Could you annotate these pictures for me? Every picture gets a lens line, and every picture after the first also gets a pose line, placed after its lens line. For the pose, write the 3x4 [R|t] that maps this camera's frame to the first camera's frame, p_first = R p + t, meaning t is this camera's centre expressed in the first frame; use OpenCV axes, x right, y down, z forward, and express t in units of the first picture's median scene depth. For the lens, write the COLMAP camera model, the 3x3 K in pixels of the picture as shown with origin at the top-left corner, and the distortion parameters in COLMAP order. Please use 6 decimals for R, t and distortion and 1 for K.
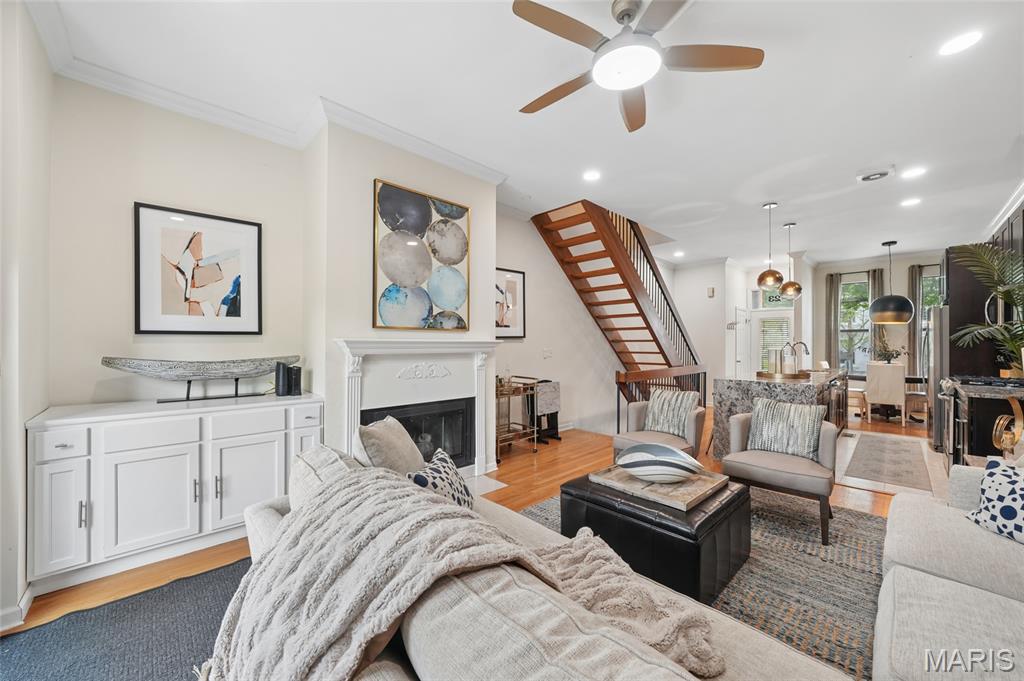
lens RADIAL K [[384.2, 0, 513.2], [0, 384.2, 343.6], [0, 0, 1]] dist [-0.009977, 0.000040]
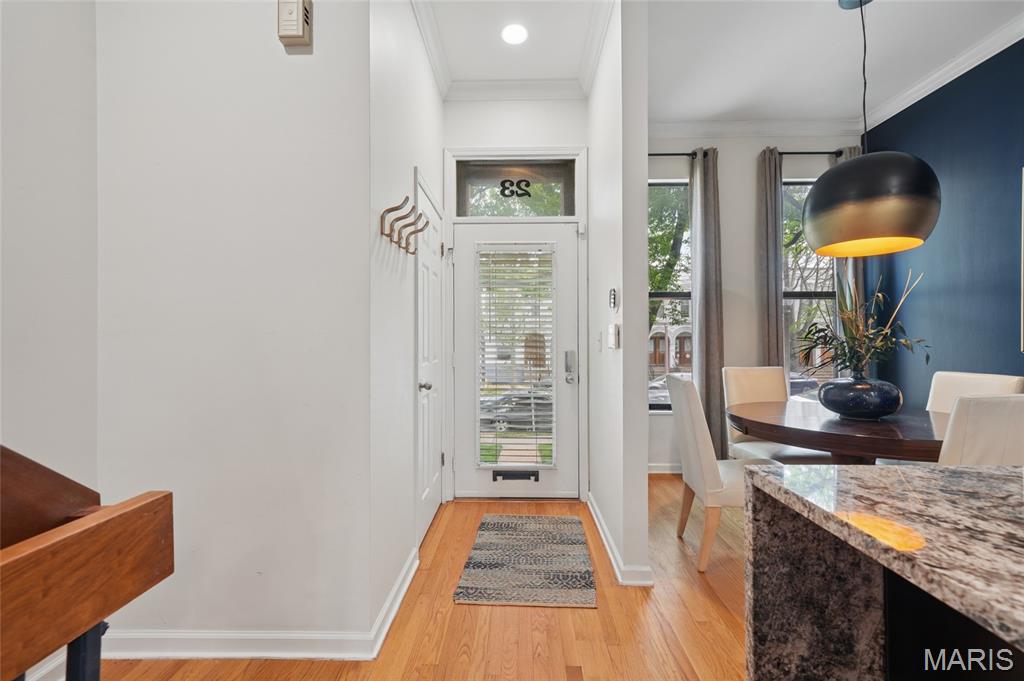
lens RADIAL K [[420.6, 0, 512.0], [0, 420.6, 340.5], [0, 0, 1]] dist [-0.001876, -0.000396]
pose [[0.715414, -0.000790, 0.698700, 0.548149], [0.001085, 0.999999, 0.000019, 0.021167], [-0.698699, 0.000745, 0.715415, 0.955871]]
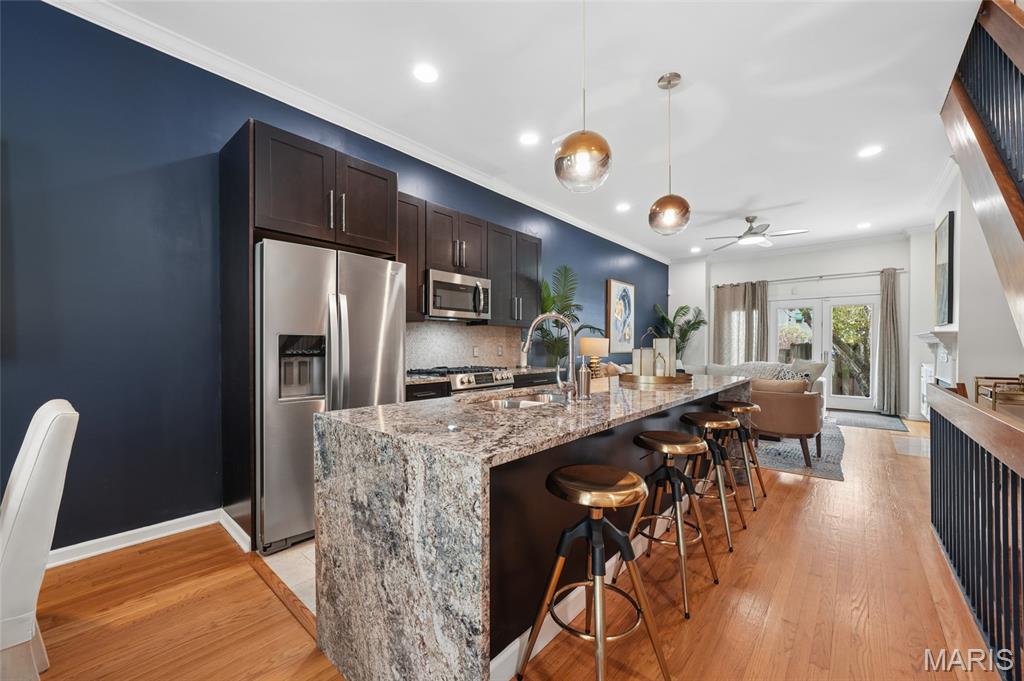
lens RADIAL K [[400.1, 0, 509.5], [0, 400.1, 349.2], [0, 0, 1]] dist [-0.010481, 0.000058]
pose [[-0.997070, 0.001286, -0.076478, 0.694913], [0.000620, 0.999962, 0.008734, 0.020407], [0.076486, 0.008661, -0.997033, 1.142664]]
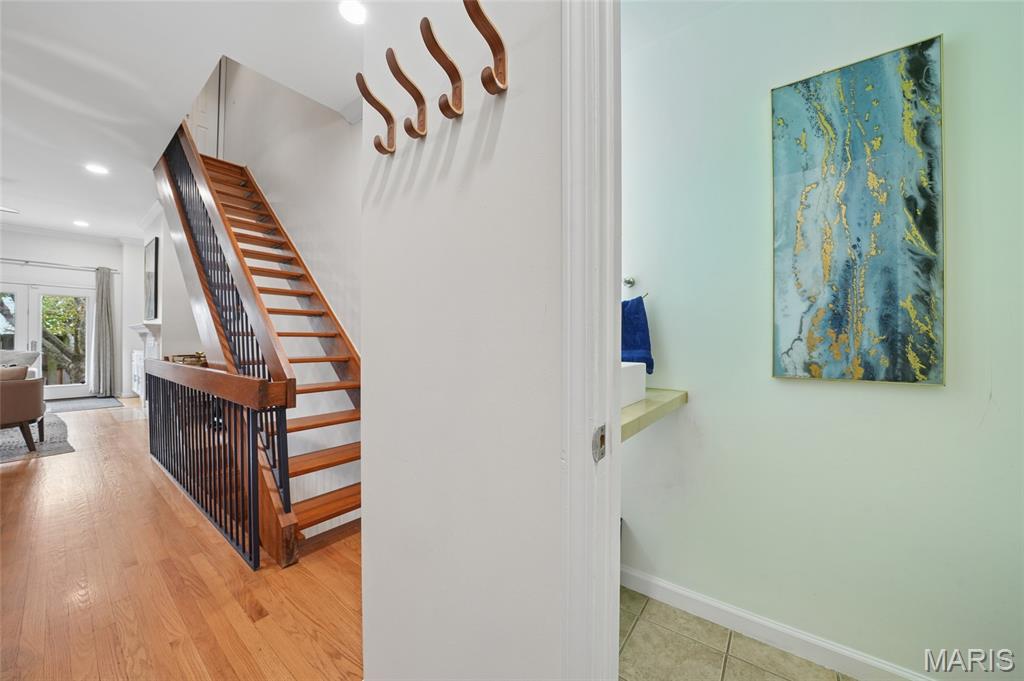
lens RADIAL K [[369.0, 0, 510.0], [0, 369.0, 339.6], [0, 0, 1]] dist [-0.028869, 0.004434]
pose [[0.133666, -0.000156, -0.991026, 0.829614], [-0.000934, 1.000000, -0.000283, 0.031126], [0.991026, 0.000964, 0.133666, 1.230269]]
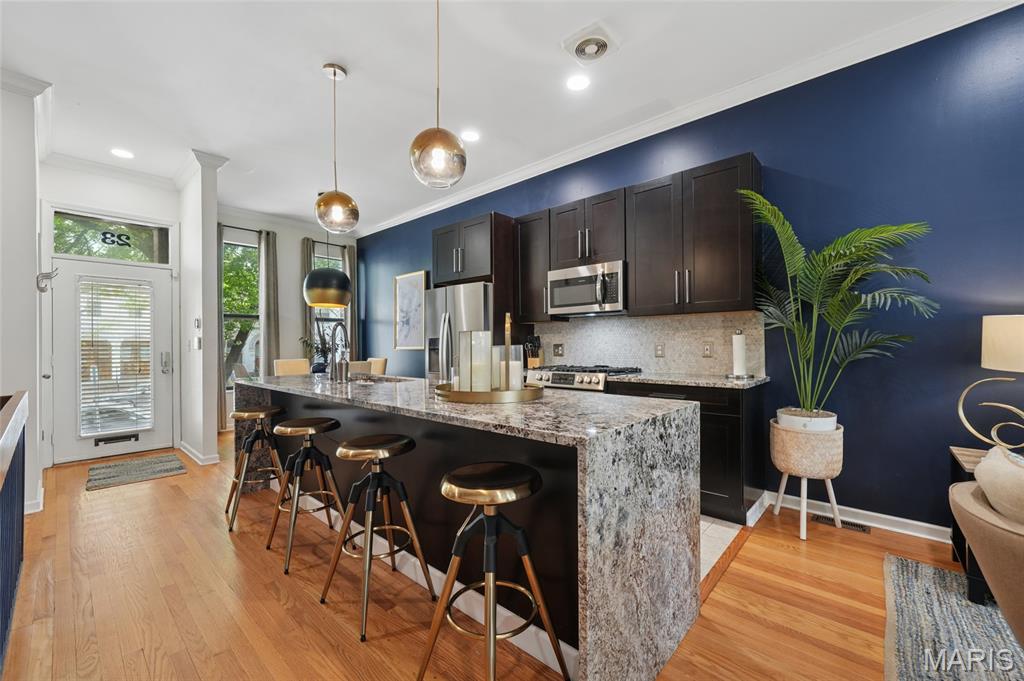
lens RADIAL K [[417.7, 0, 510.3], [0, 417.7, 342.2], [0, 0, 1]] dist [0.000345, 0.000099]
pose [[-0.054842, 0.004167, 0.998486, 0.173944], [0.005029, 0.999980, -0.003897, 0.021465], [-0.998482, 0.004807, -0.054862, 0.694632]]
